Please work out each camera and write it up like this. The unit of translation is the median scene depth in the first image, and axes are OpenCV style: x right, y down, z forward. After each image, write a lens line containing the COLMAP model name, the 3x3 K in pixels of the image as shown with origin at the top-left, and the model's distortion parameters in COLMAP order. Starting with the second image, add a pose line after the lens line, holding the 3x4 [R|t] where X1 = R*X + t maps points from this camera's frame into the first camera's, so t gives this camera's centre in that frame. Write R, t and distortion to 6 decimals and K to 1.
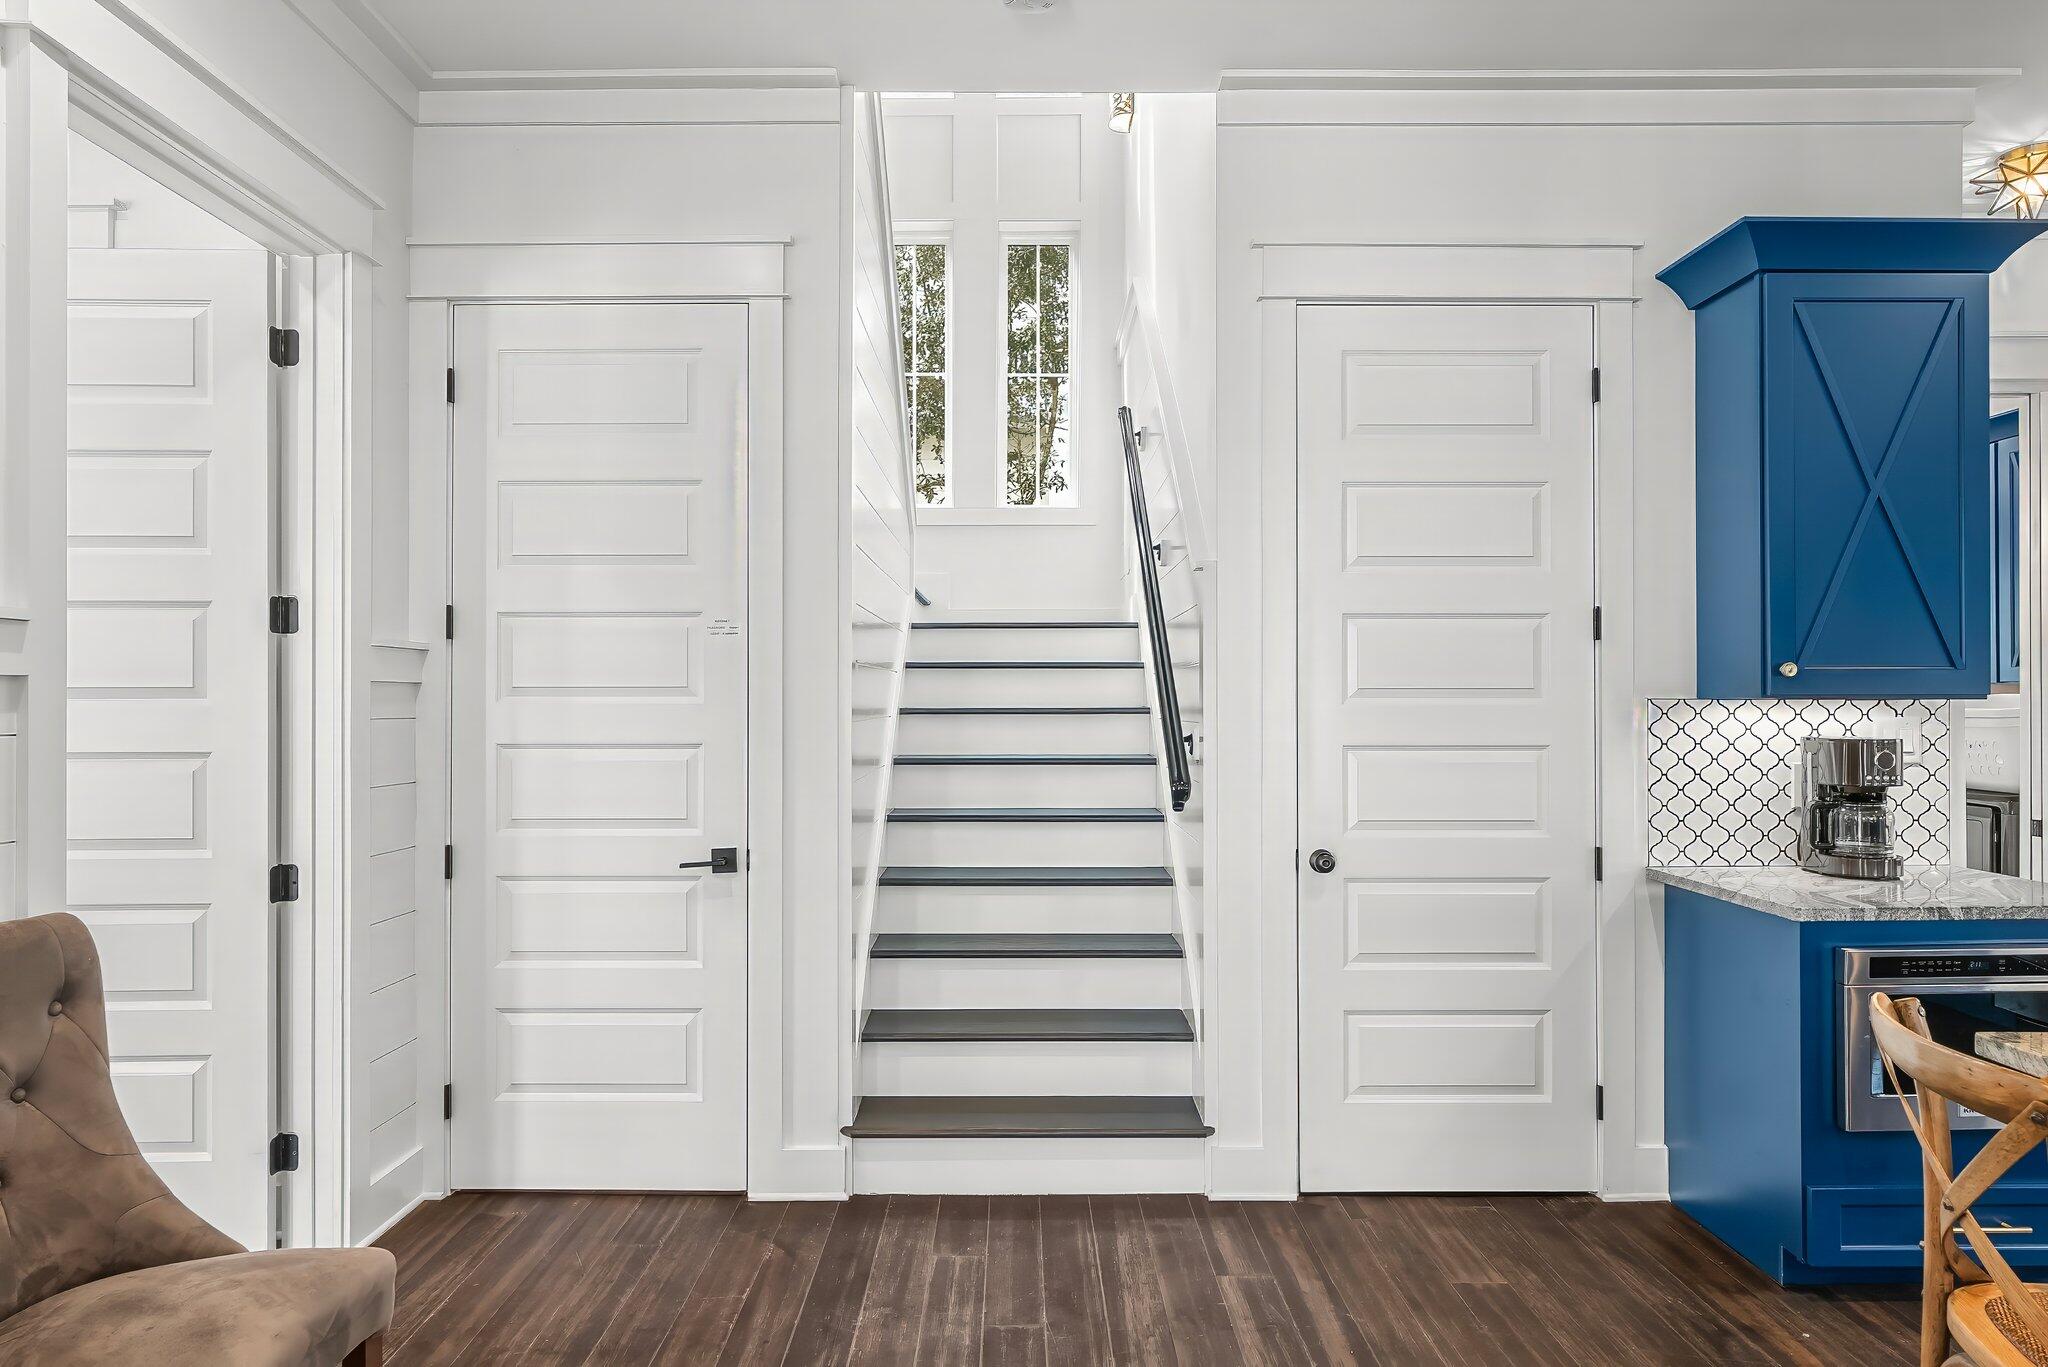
lens RADIAL K [[1266.2, 0, 1024.0], [0, 1266.2, 683.5], [0, 0, 1]] dist [0.012396, 0.000373]
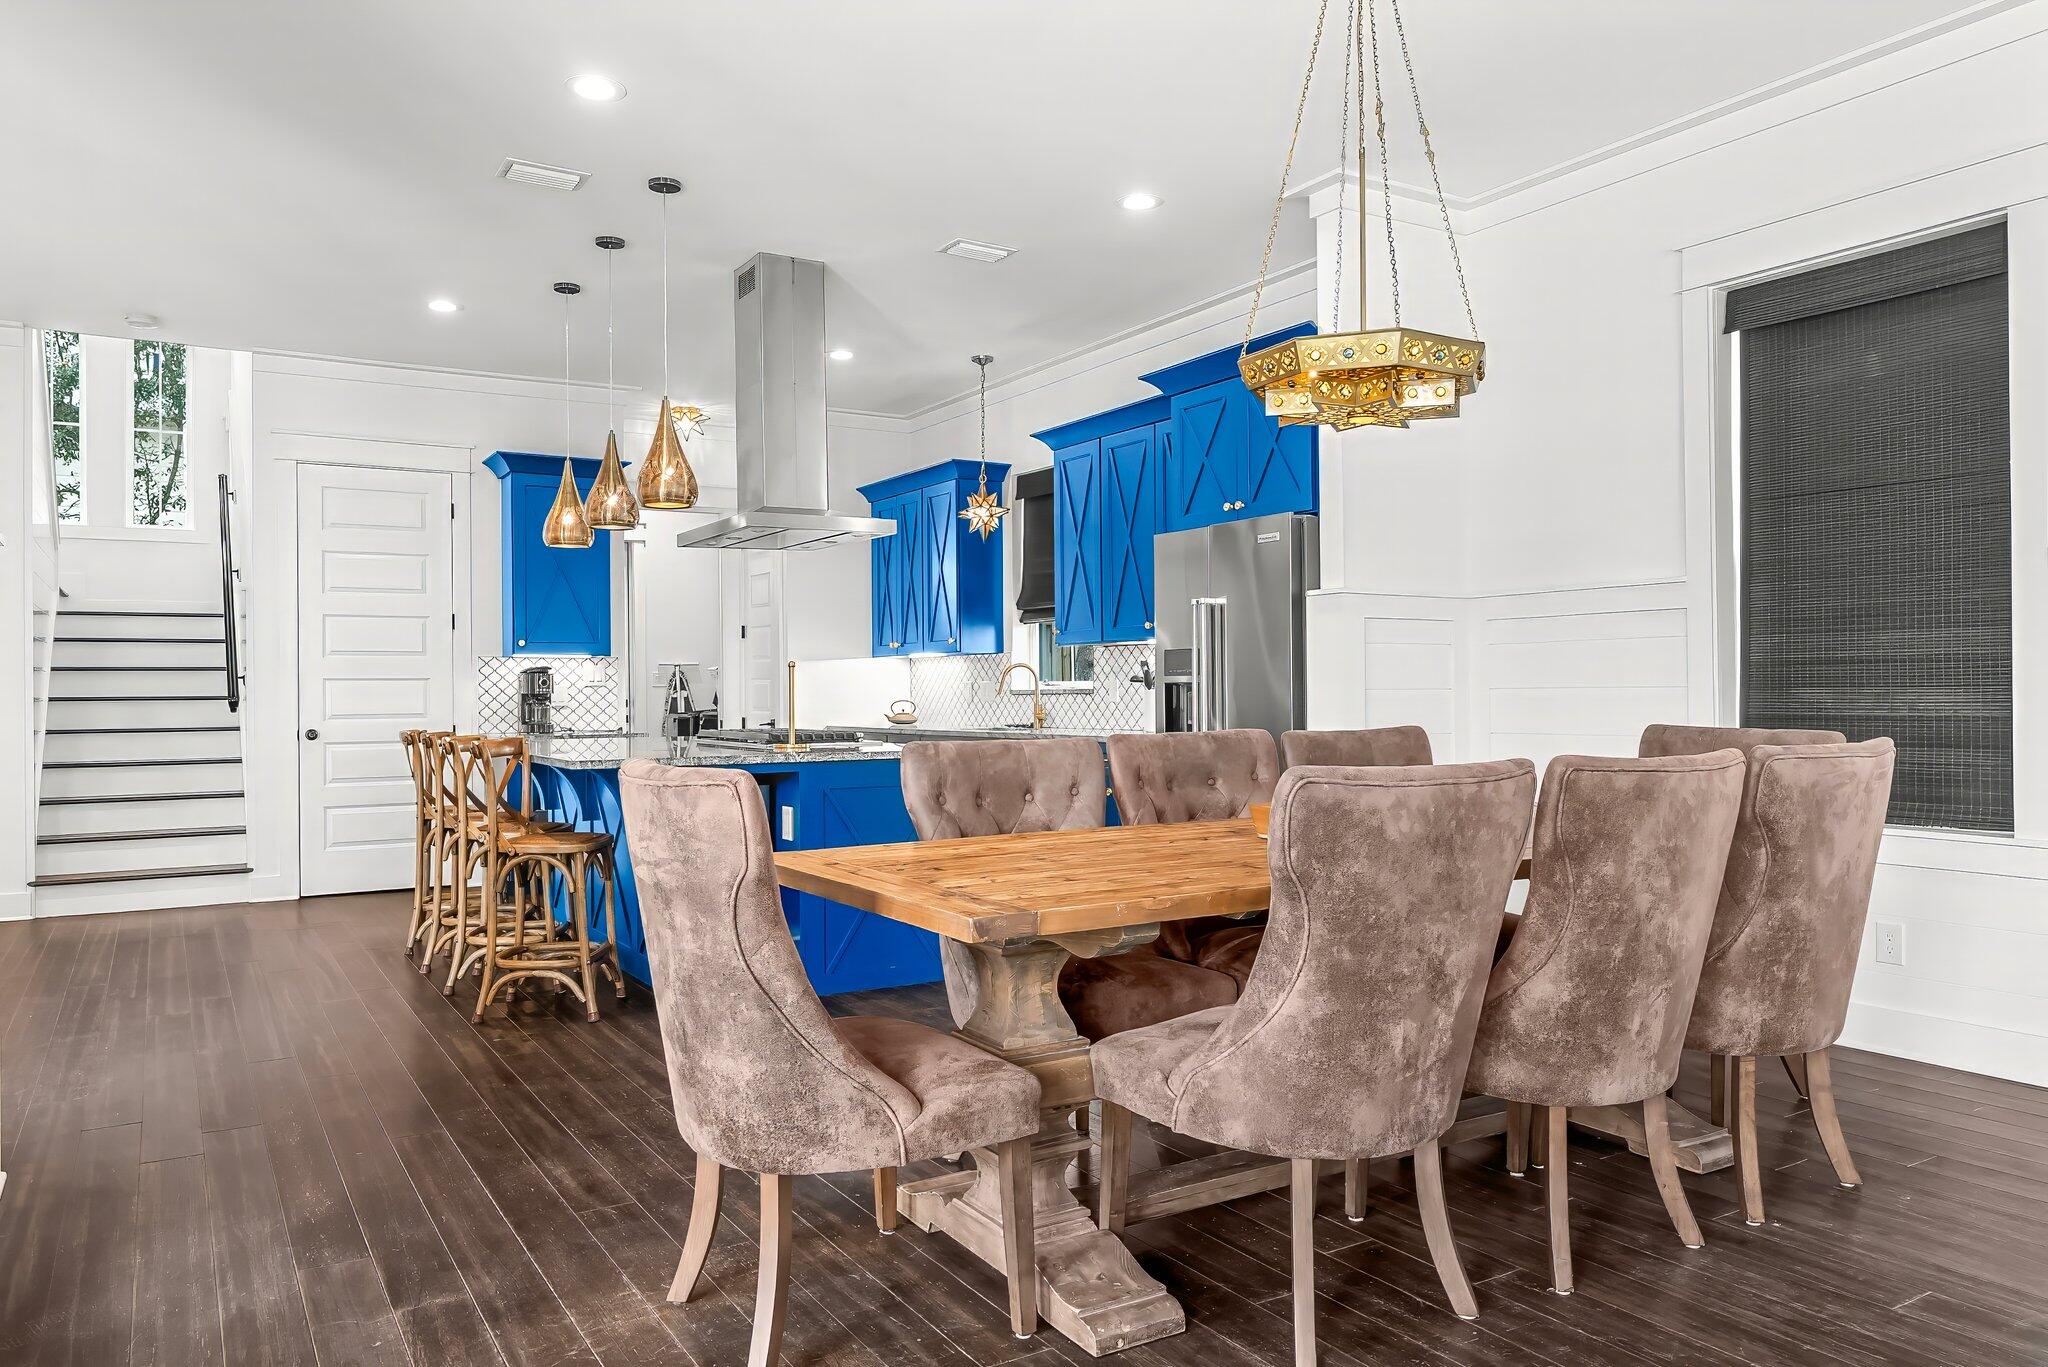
lens RADIAL K [[1443.4, 0, 1024.0], [0, 1443.4, 683.5], [0, 0, 1]] dist [0.000059, -0.000859]
pose [[0.860460, -0.004261, 0.509500, 0.032697], [0.001777, 0.999984, 0.005361, 0.041838], [-0.509515, -0.003708, 0.860454, -1.434970]]
